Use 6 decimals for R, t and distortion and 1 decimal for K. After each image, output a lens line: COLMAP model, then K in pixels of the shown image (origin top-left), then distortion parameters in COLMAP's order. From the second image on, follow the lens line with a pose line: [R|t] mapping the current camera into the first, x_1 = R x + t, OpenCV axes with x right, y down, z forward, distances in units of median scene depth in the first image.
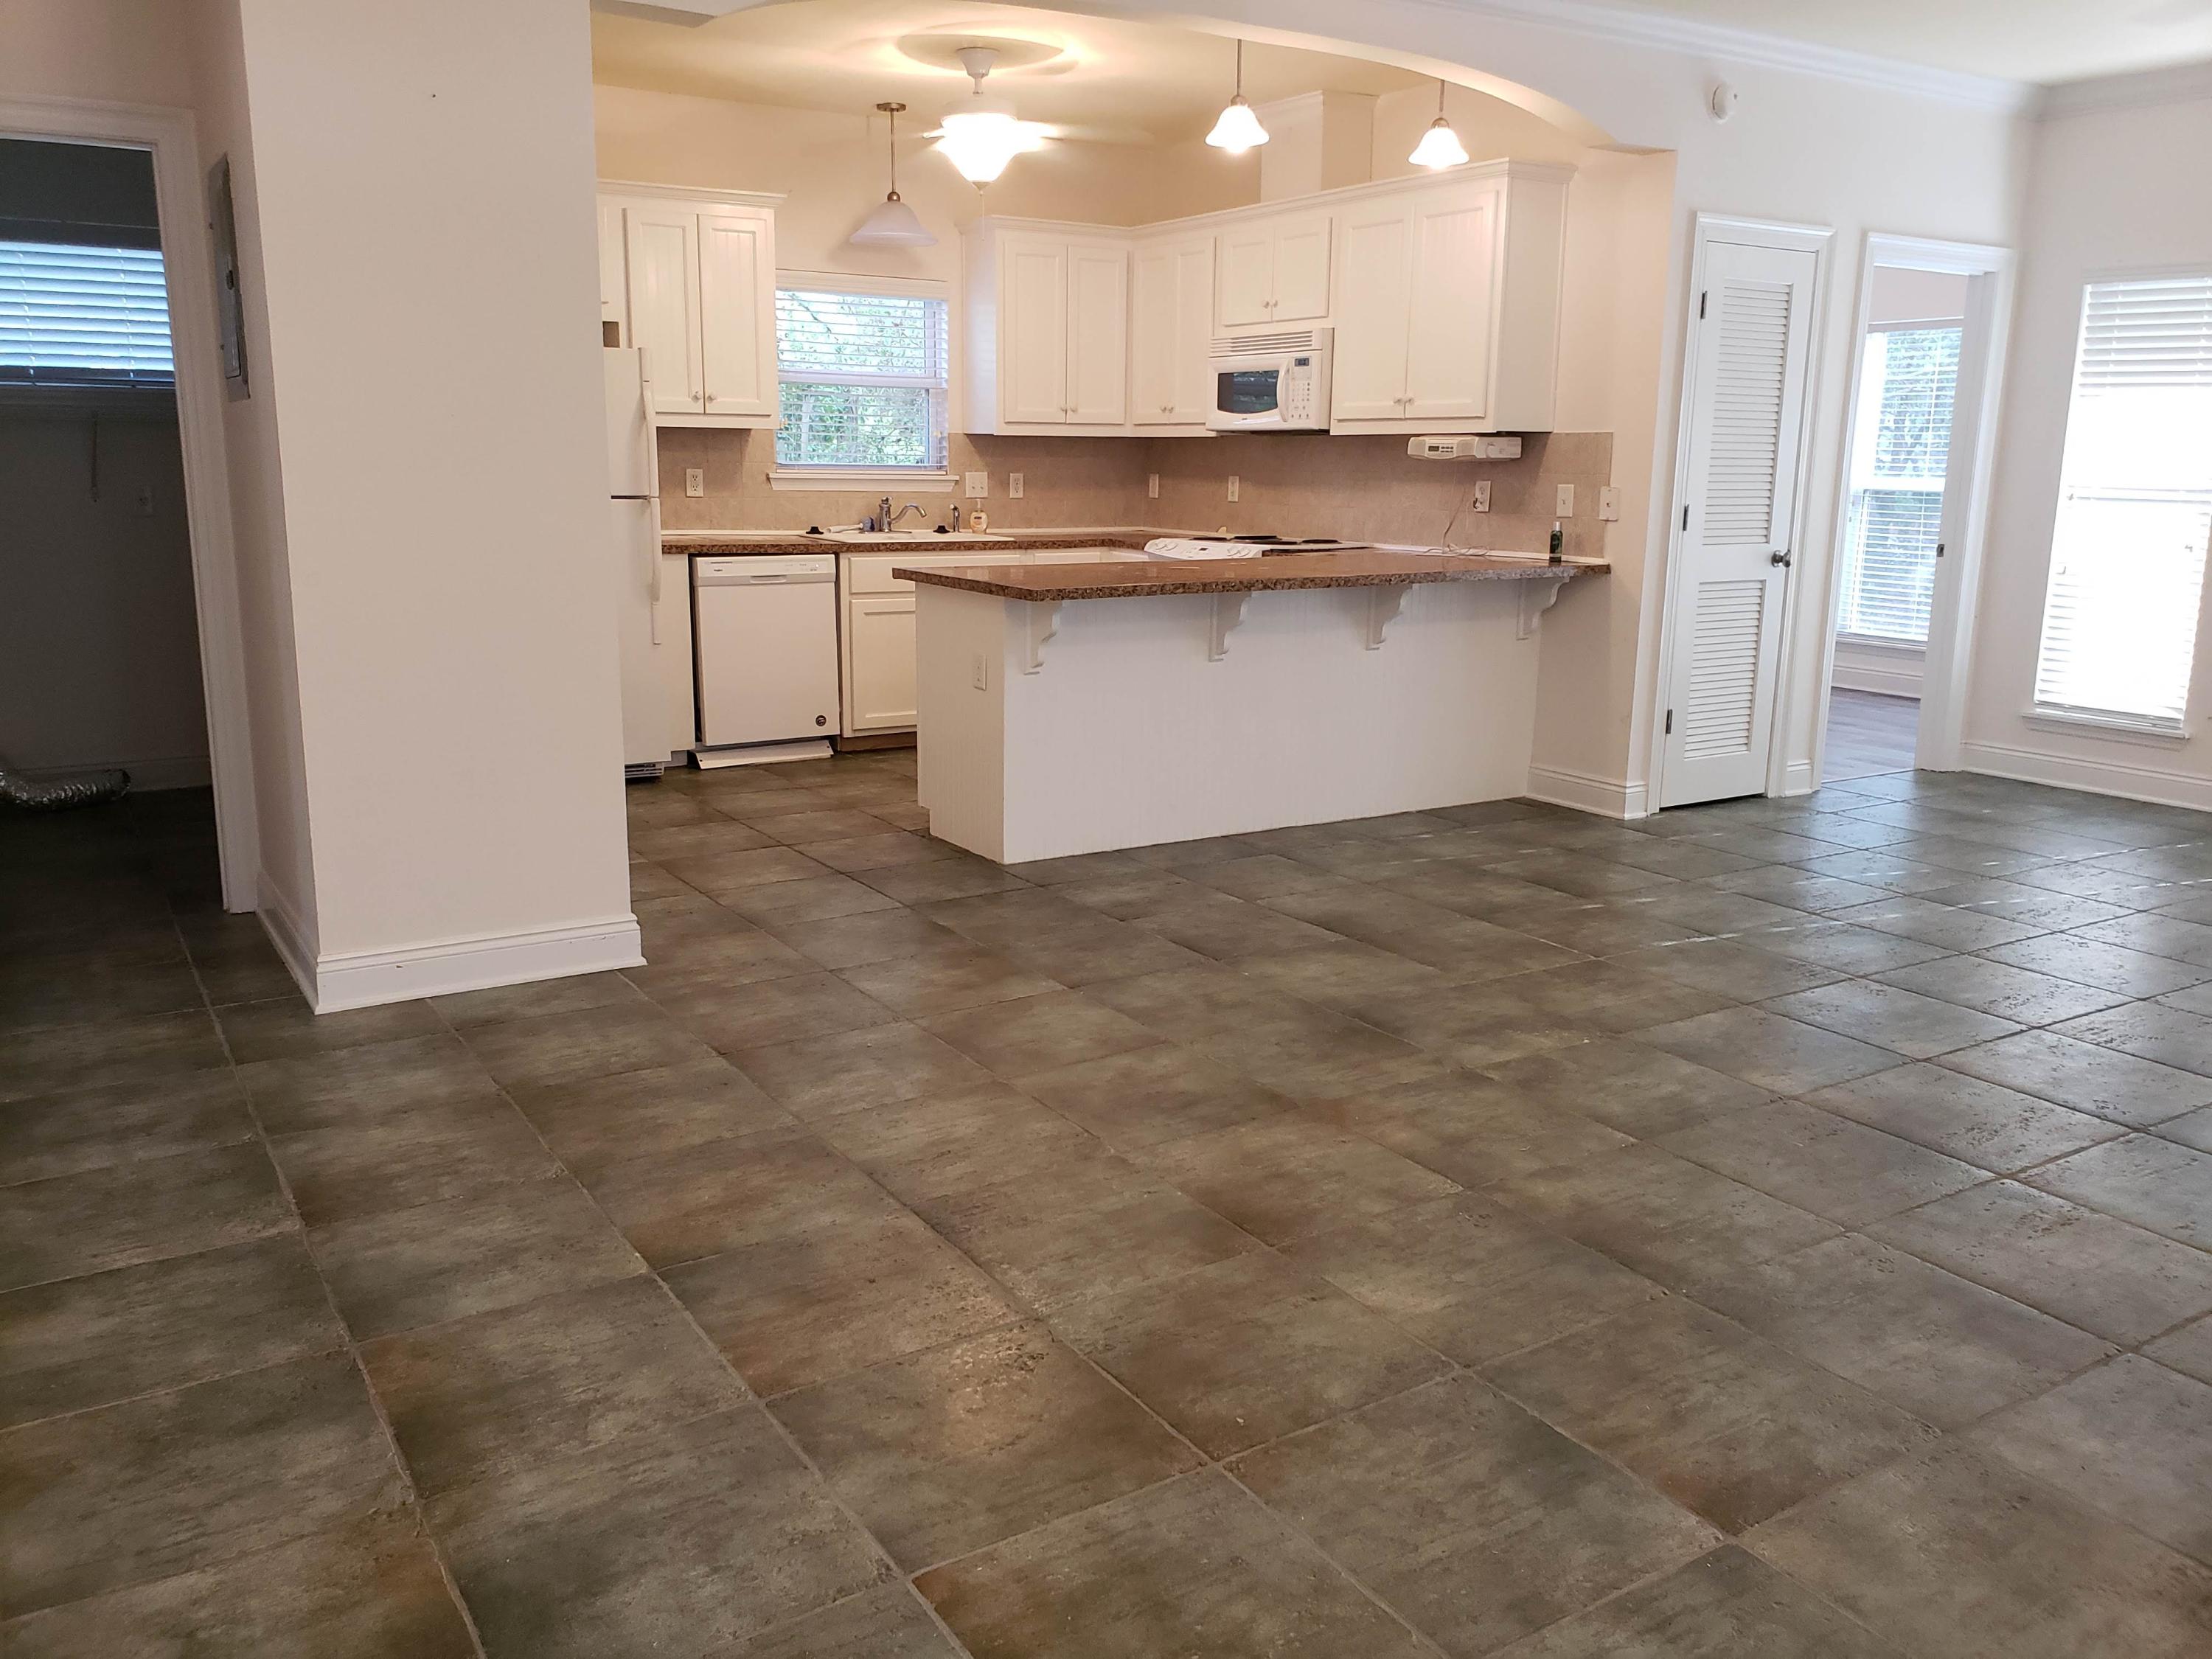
lens RADIAL K [[1723.4, 0, 1073.8], [0, 1723.4, 816.4], [0, 0, 1]] dist [0.113942, -0.175872]
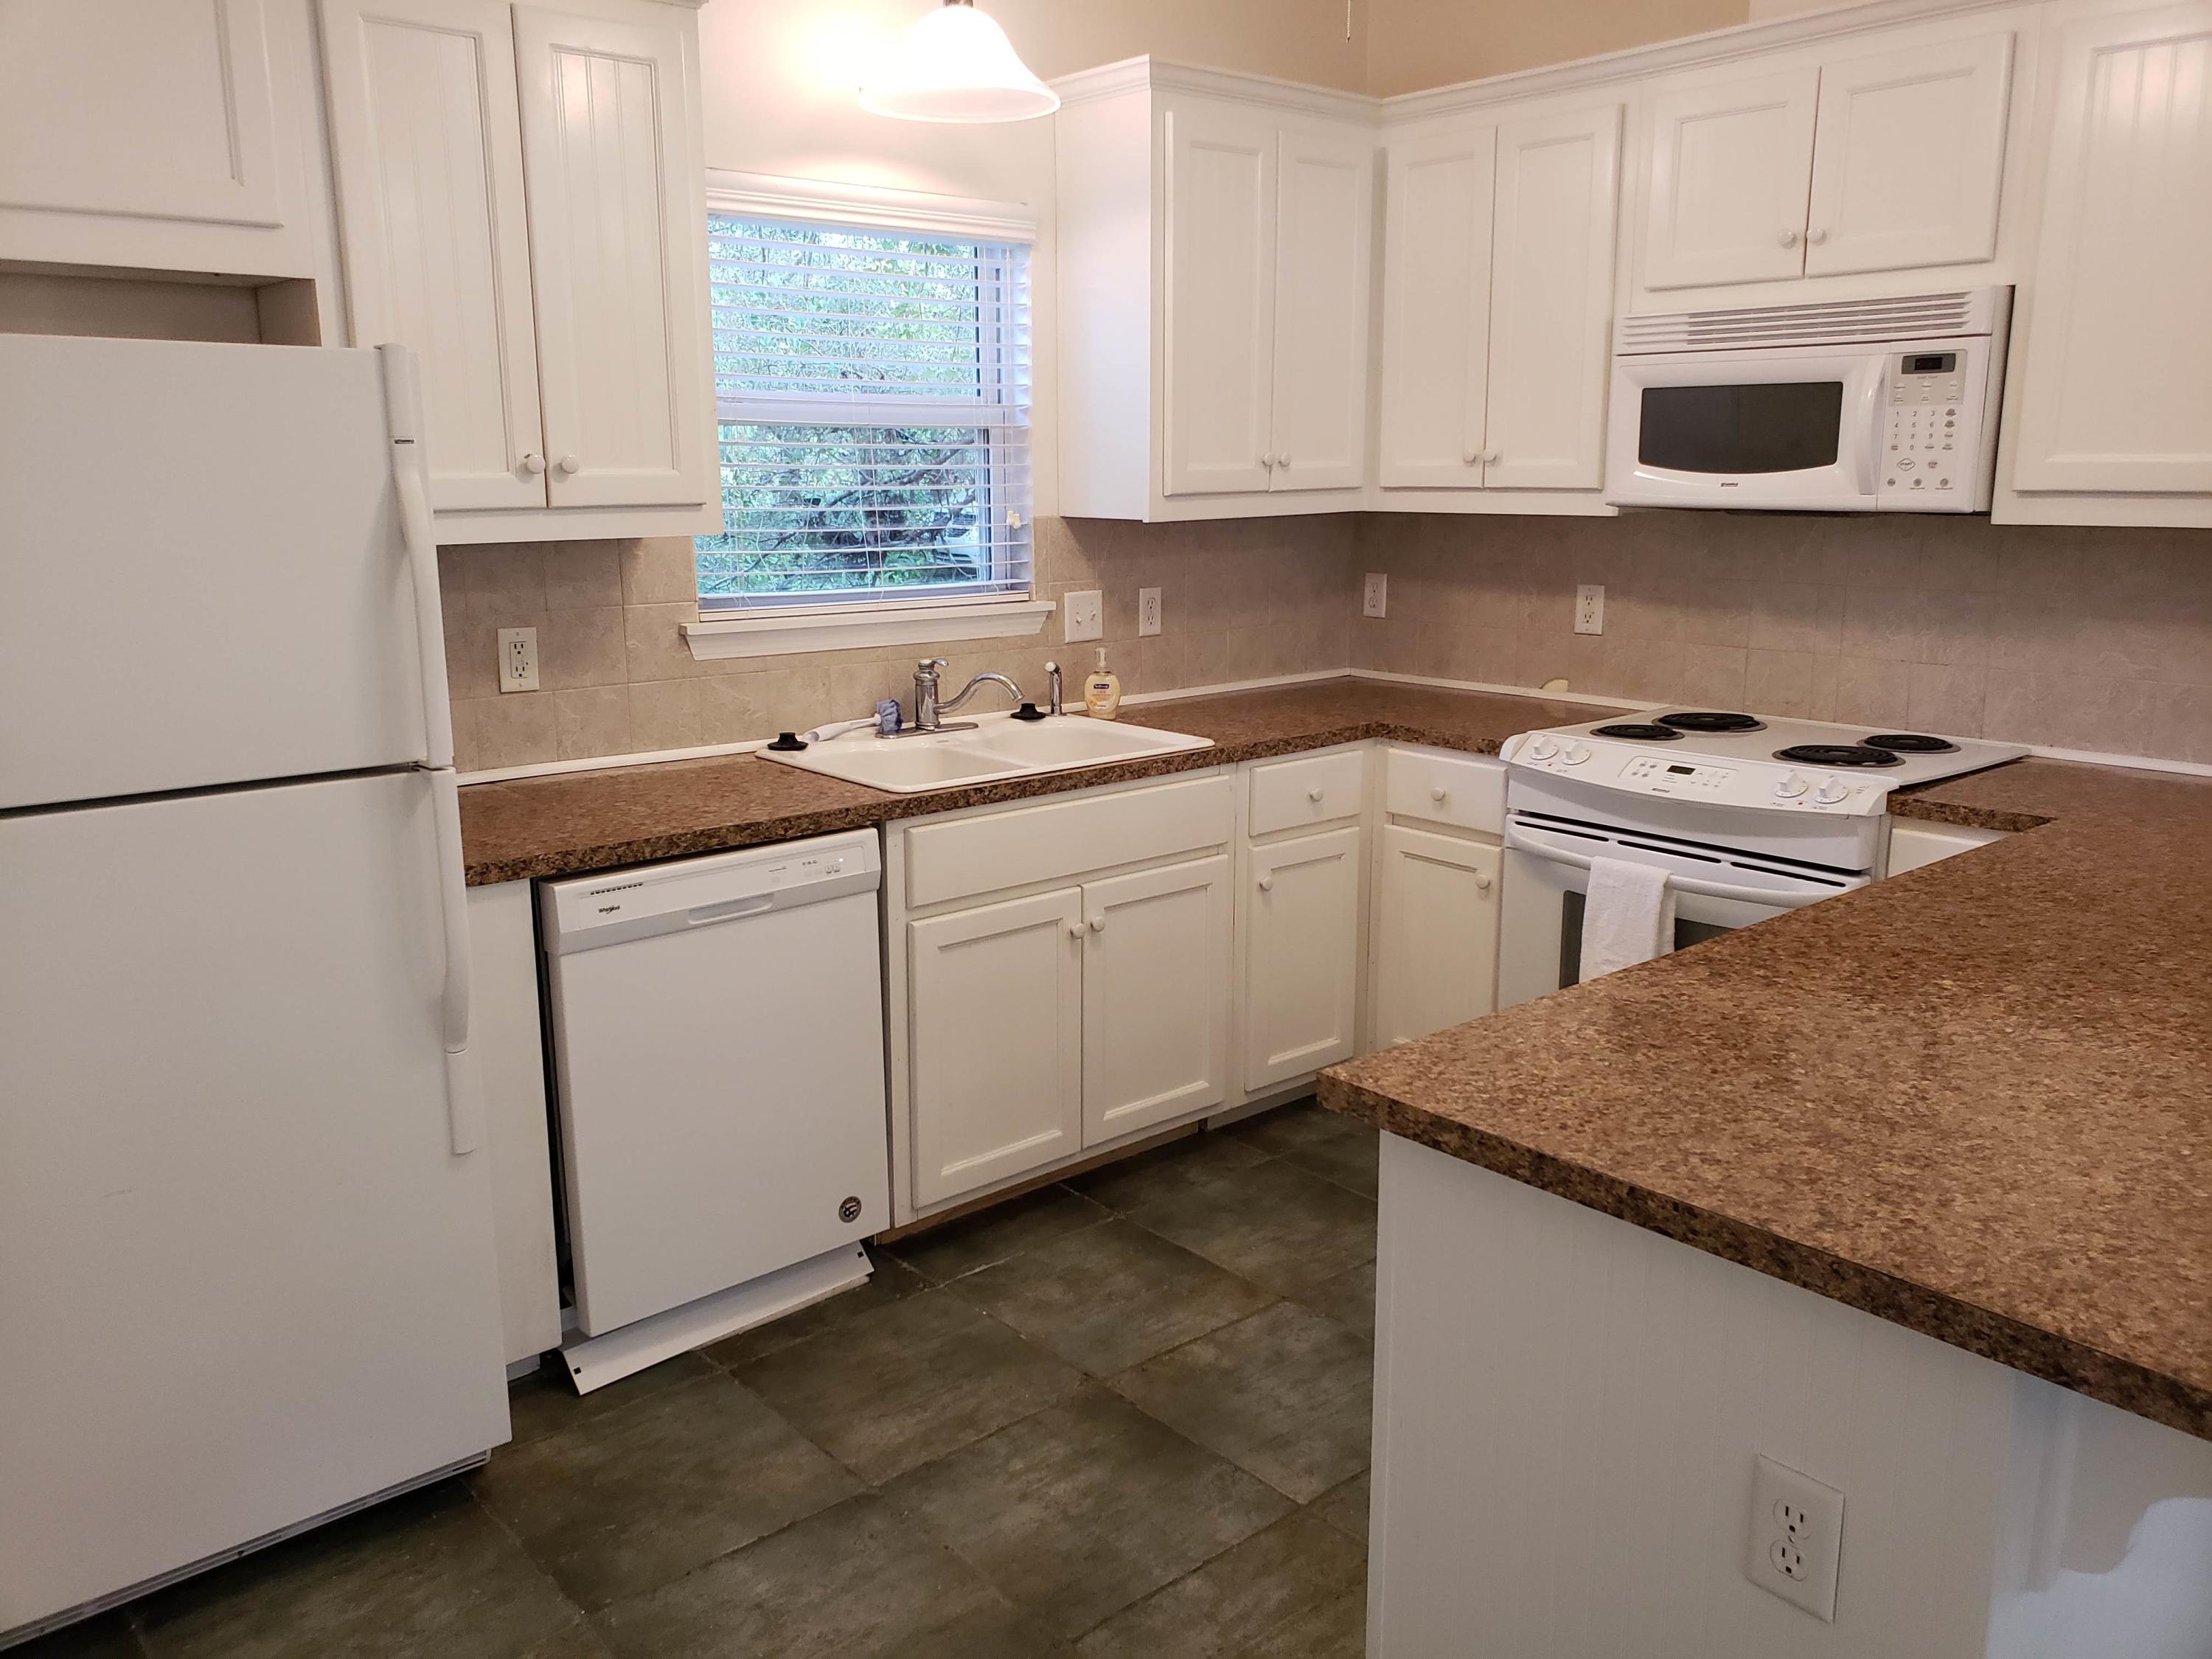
lens RADIAL K [[1723.4, 0, 1073.8], [0, 1723.4, 816.4], [0, 0, 1]] dist [0.113942, -0.175872]
pose [[0.989225, -0.045861, 0.139031, -0.154933], [0.045830, 0.998943, 0.003430, -0.159710], [-0.139042, 0.002979, 0.990282, 0.595827]]
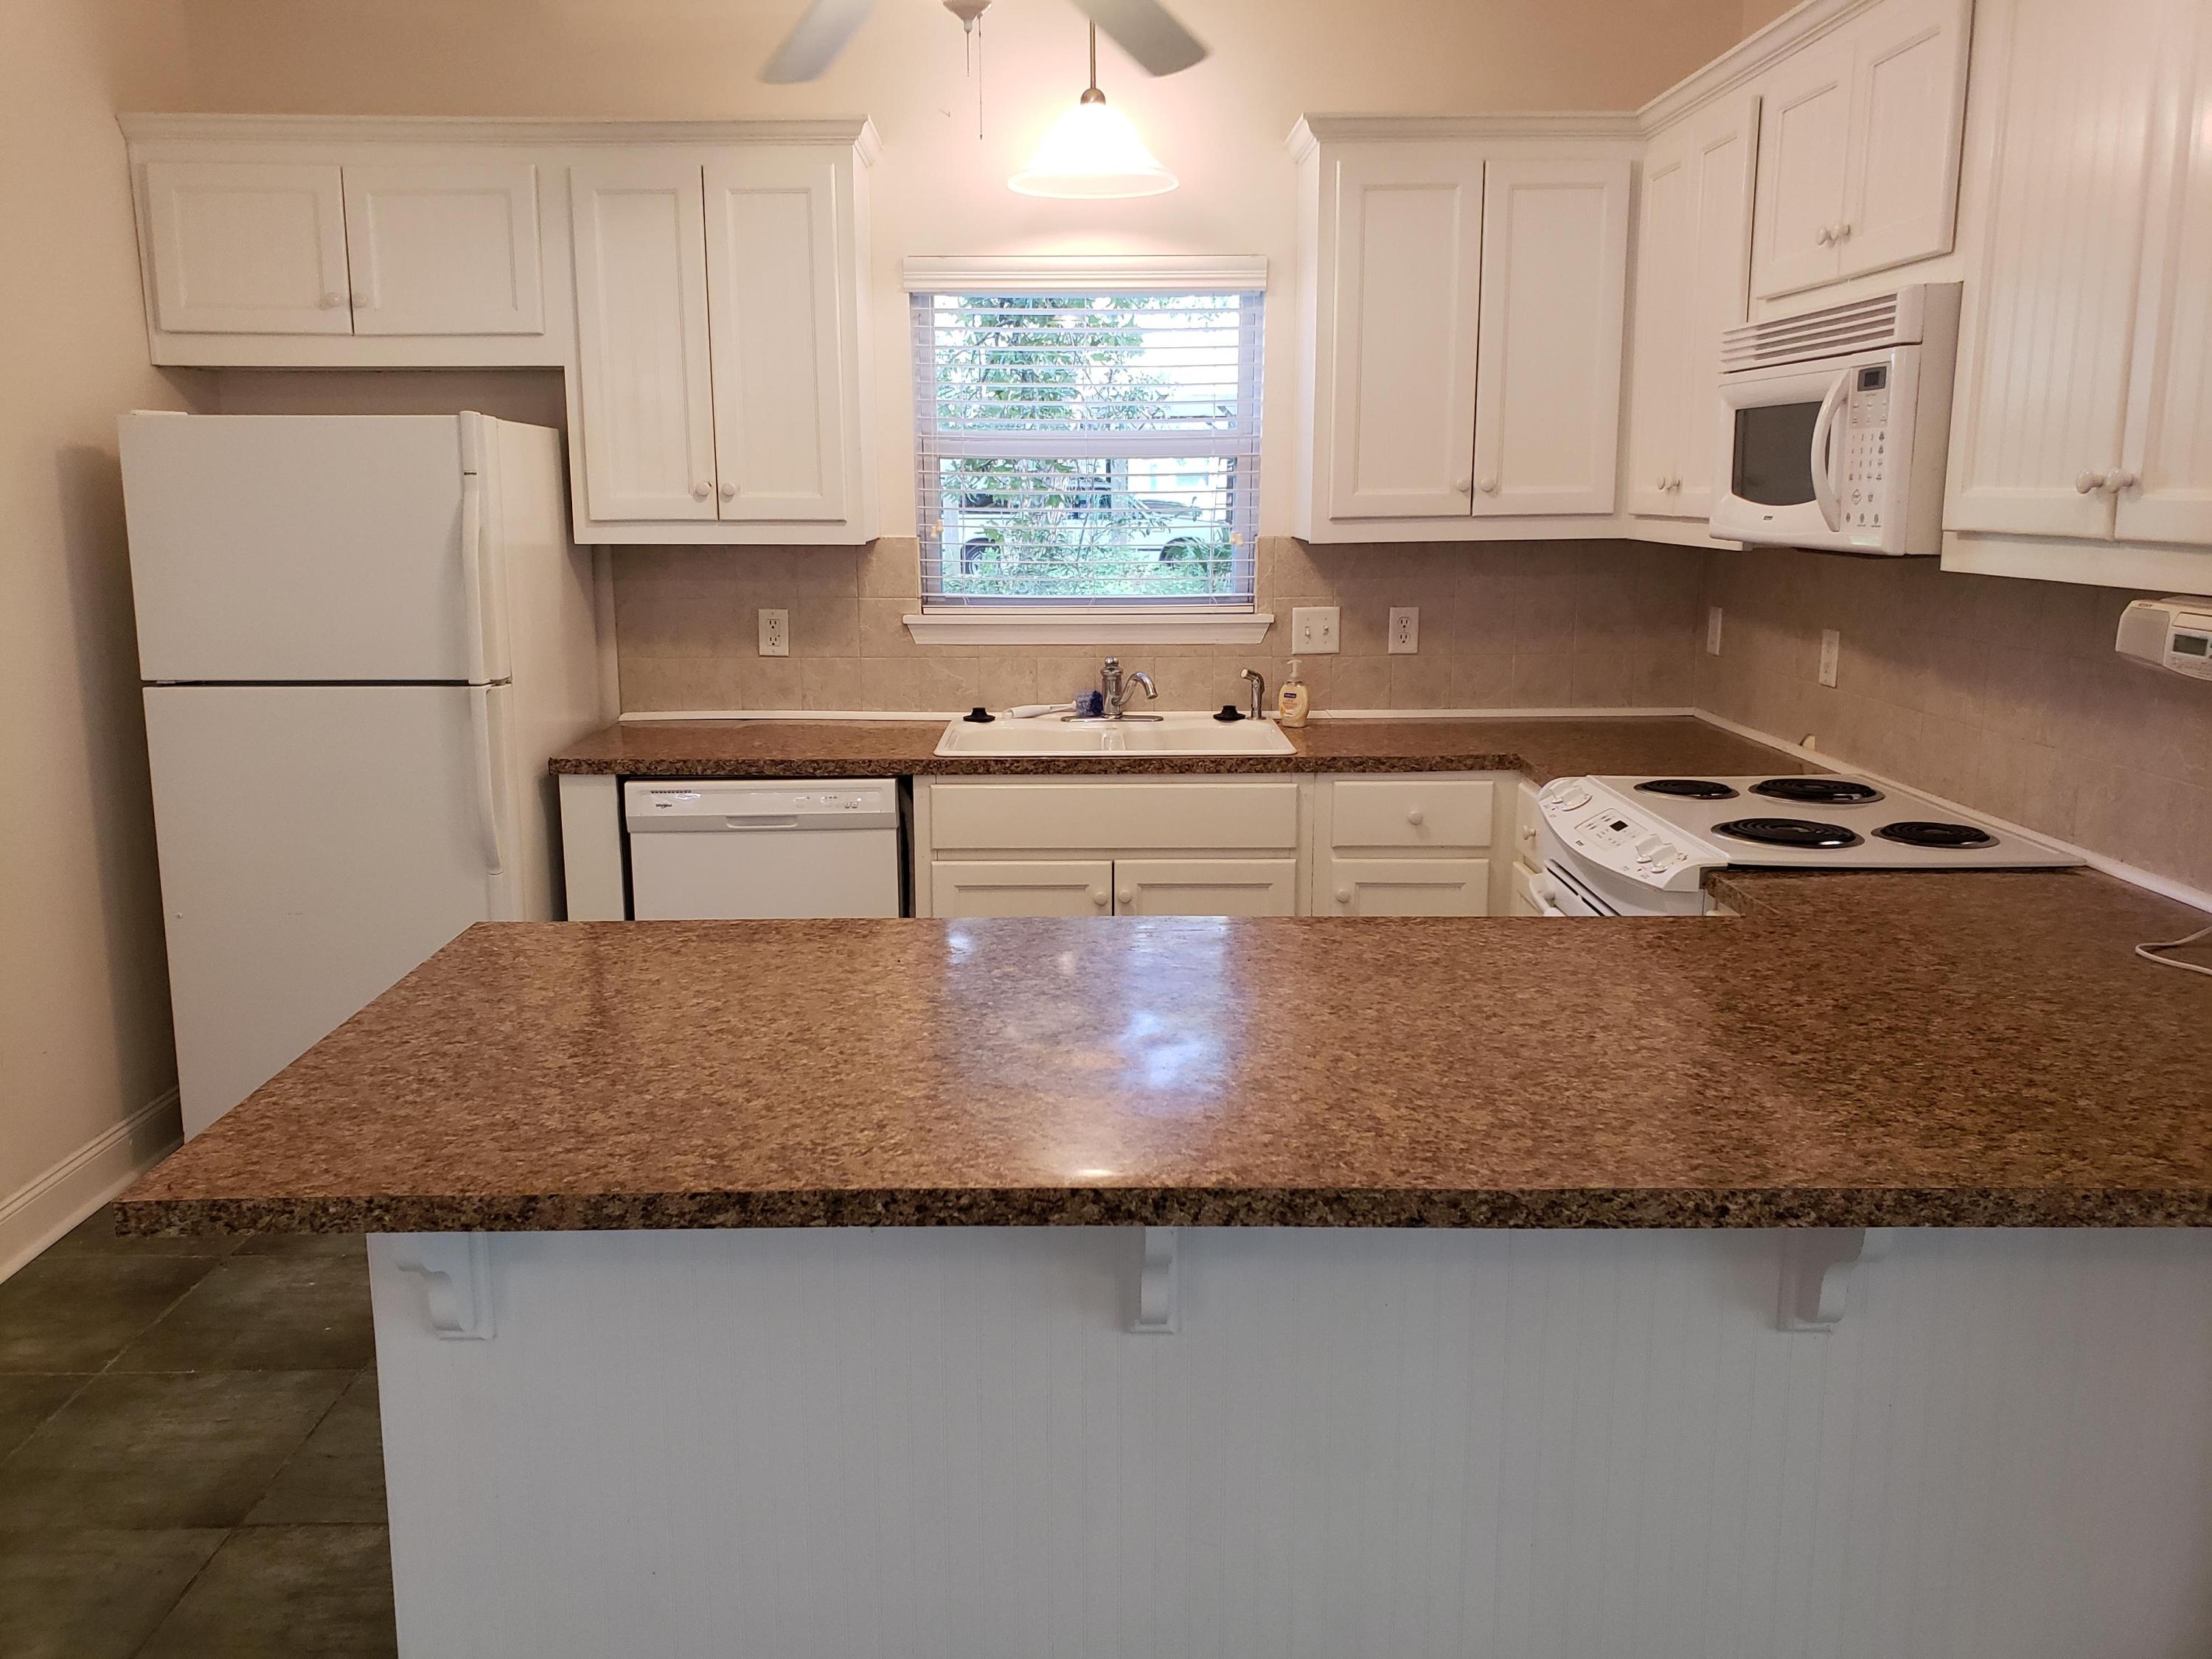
lens RADIAL K [[1724.6, 0, 1061.6], [0, 1724.6, 816.0], [0, 0, 1]] dist [0.030164, 0.001102]
pose [[0.845839, 0.085882, -0.526479, 0.192373], [-0.094508, 0.995468, 0.010550, -0.156728], [0.524999, 0.040833, 0.850123, 0.600511]]
